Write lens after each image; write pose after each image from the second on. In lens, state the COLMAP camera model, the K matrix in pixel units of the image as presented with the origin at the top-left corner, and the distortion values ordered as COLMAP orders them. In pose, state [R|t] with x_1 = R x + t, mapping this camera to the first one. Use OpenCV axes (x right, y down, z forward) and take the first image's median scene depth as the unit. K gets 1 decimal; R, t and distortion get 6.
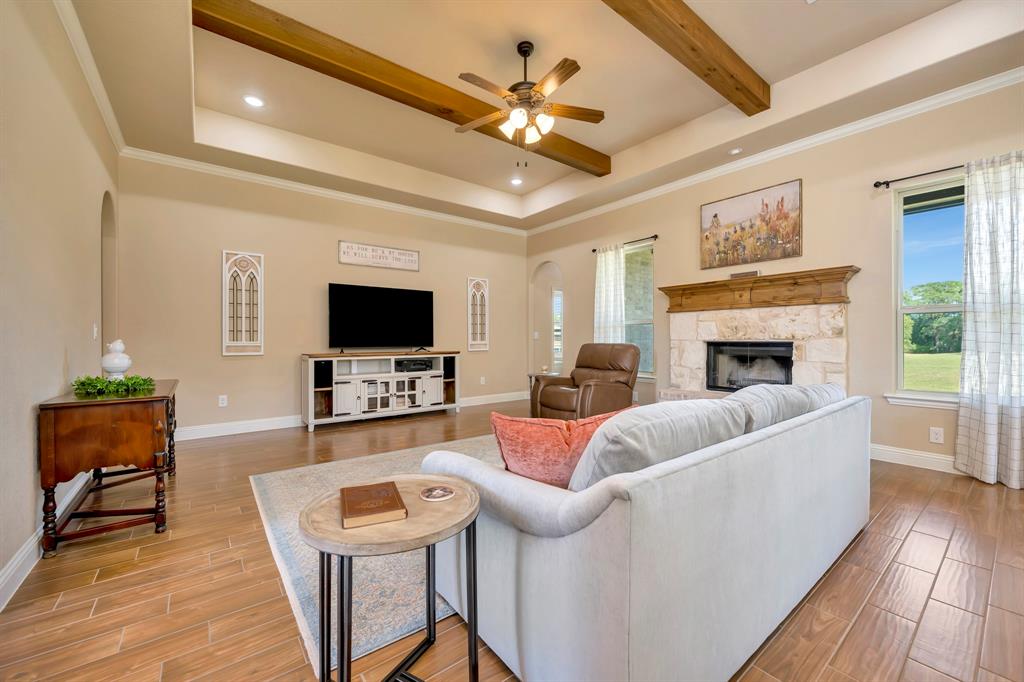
lens RADIAL K [[405.2, 0, 516.4], [0, 405.2, 340.3], [0, 0, 1]] dist [-0.001109, -0.000204]
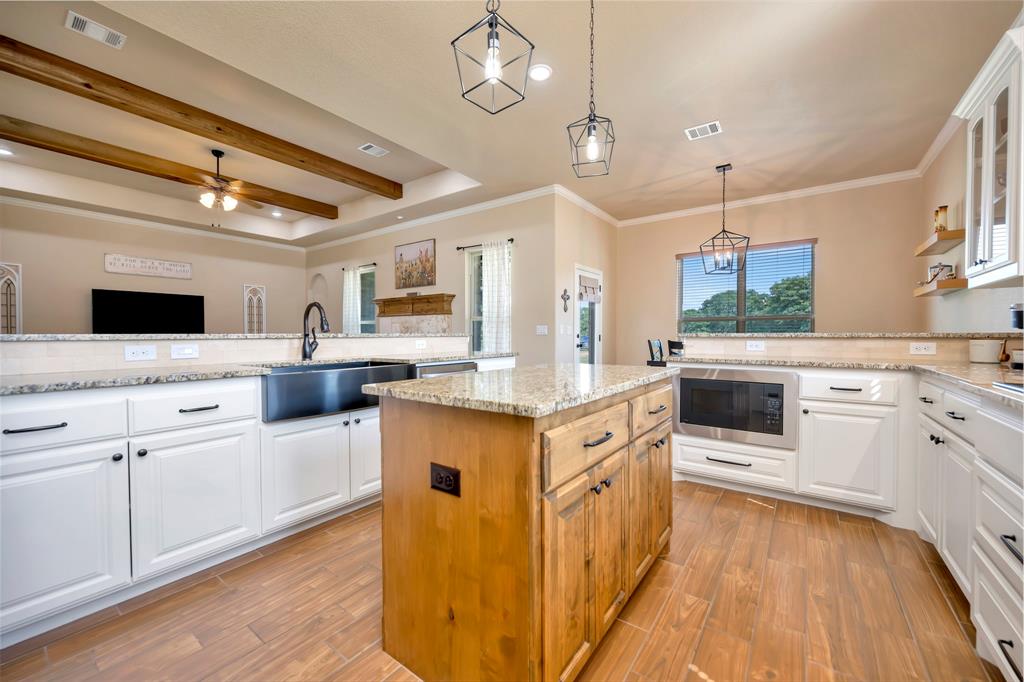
lens RADIAL K [[398.9, 0, 514.5], [0, 398.9, 339.2], [0, 0, 1]] dist [-0.000102, -0.000148]
pose [[0.962434, -0.000773, 0.271515, 0.500437], [-0.002071, 0.999946, 0.010188, -0.002705], [-0.271508, -0.010367, 0.962380, -0.584872]]
